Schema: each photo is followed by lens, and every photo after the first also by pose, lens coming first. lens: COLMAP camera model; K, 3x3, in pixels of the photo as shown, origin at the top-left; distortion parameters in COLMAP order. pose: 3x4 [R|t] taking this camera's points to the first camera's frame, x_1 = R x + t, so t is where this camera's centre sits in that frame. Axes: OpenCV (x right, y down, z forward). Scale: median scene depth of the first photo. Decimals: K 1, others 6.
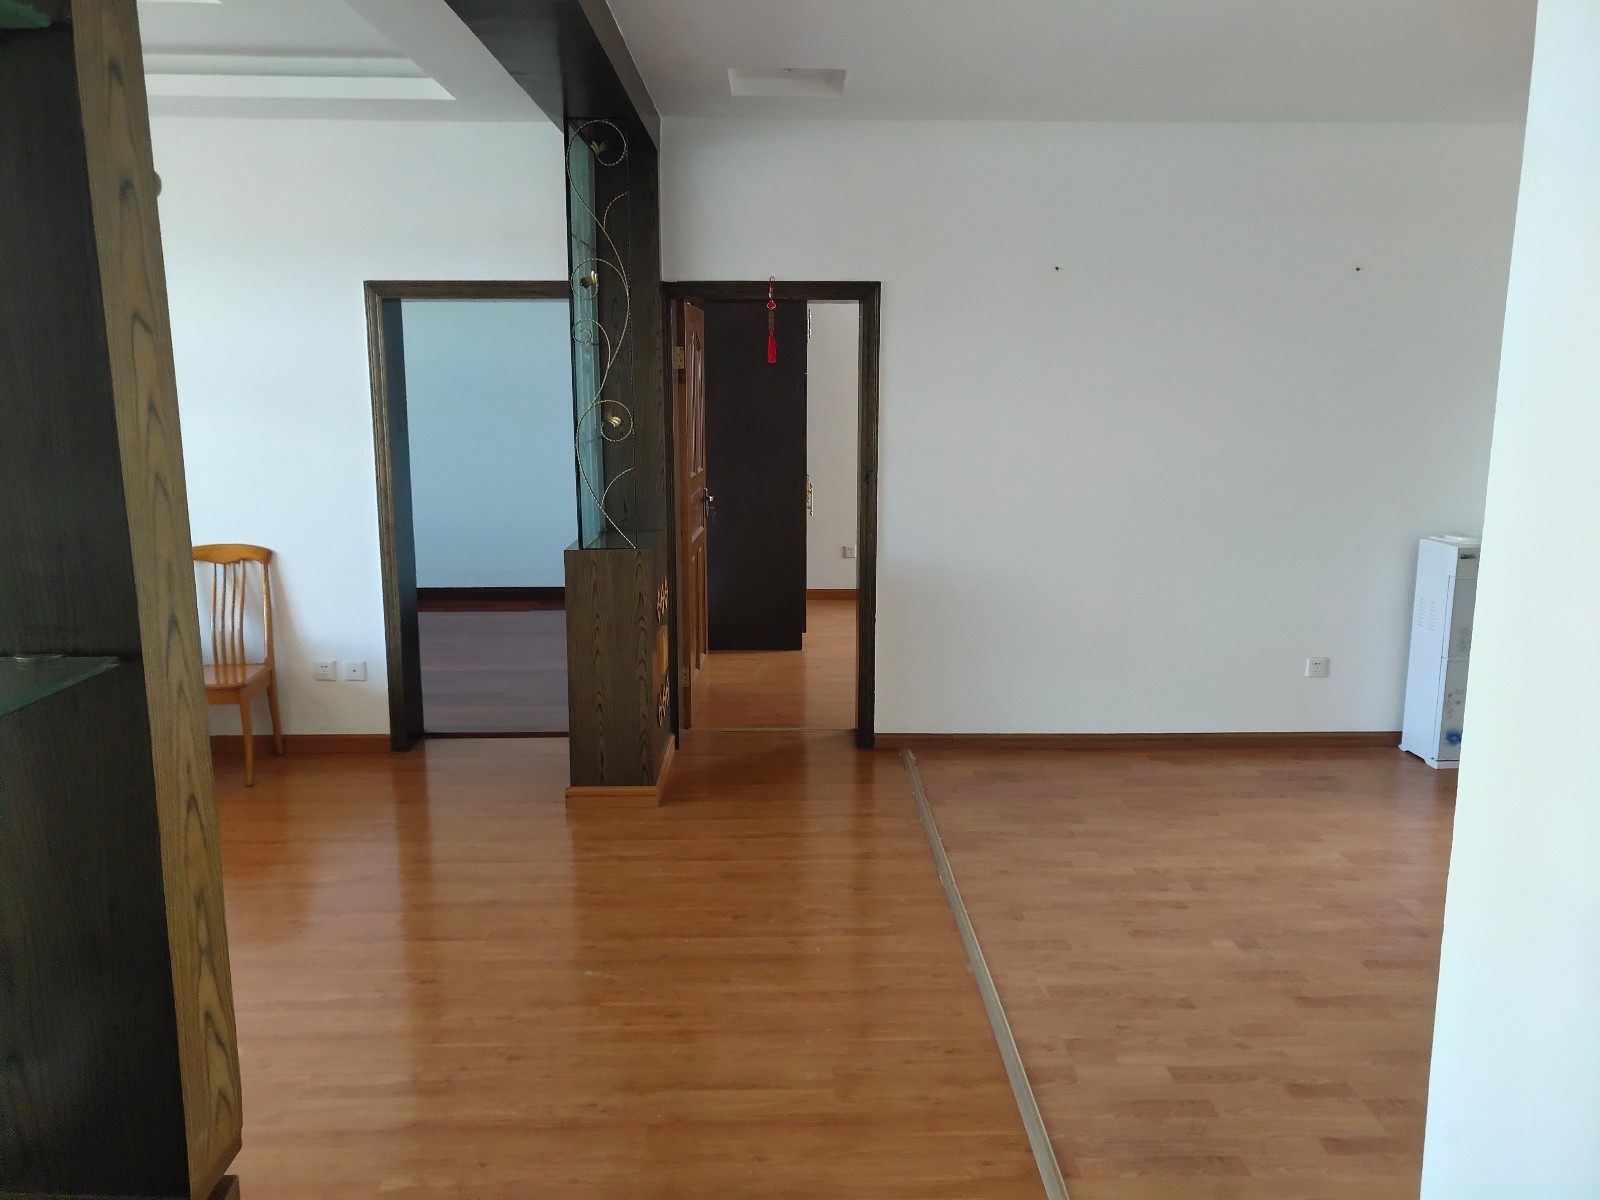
lens RADIAL K [[1234.3, 0, 804.5], [0, 1234.3, 613.7], [0, 0, 1]] dist [0.069266, -0.052886]
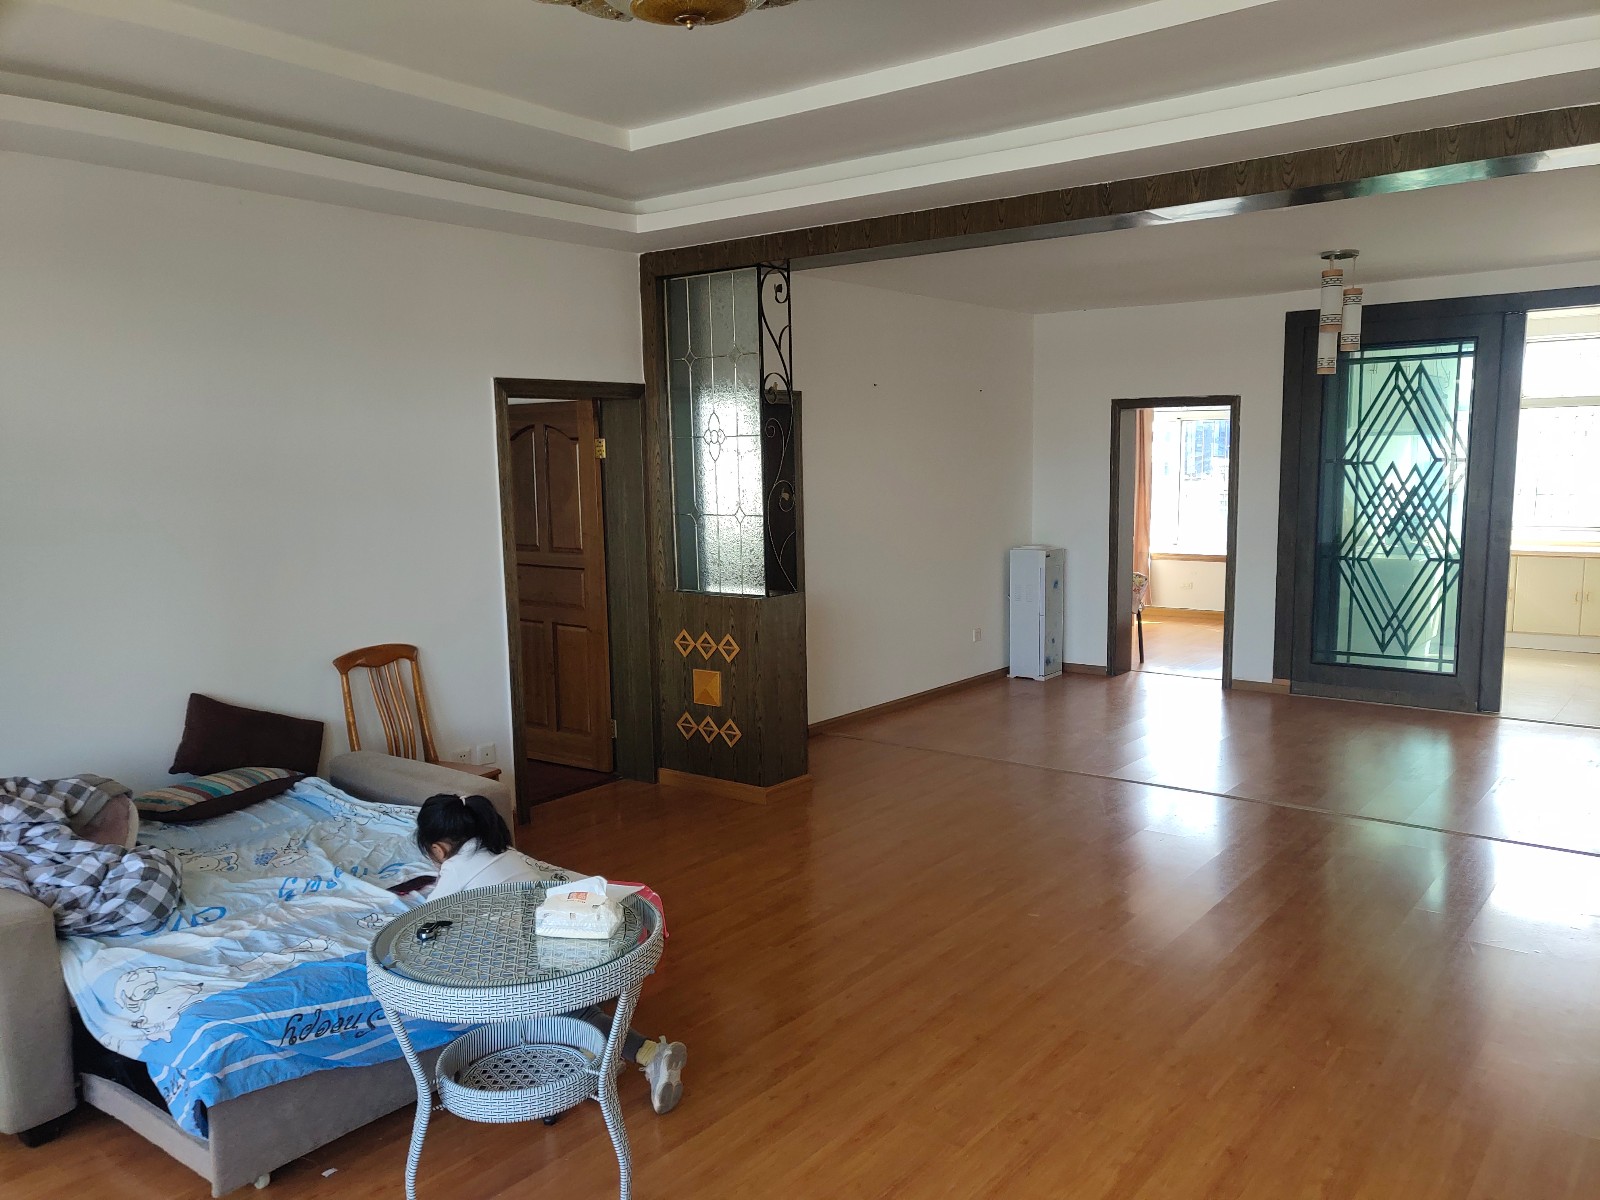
lens RADIAL K [[1234.3, 0, 804.5], [0, 1234.3, 613.7], [0, 0, 1]] dist [0.069266, -0.052886]
pose [[0.634939, -0.111428, 0.764484, -0.967412], [0.166650, 0.986002, 0.005305, -0.029662], [-0.754374, 0.124032, 0.644621, 0.142764]]
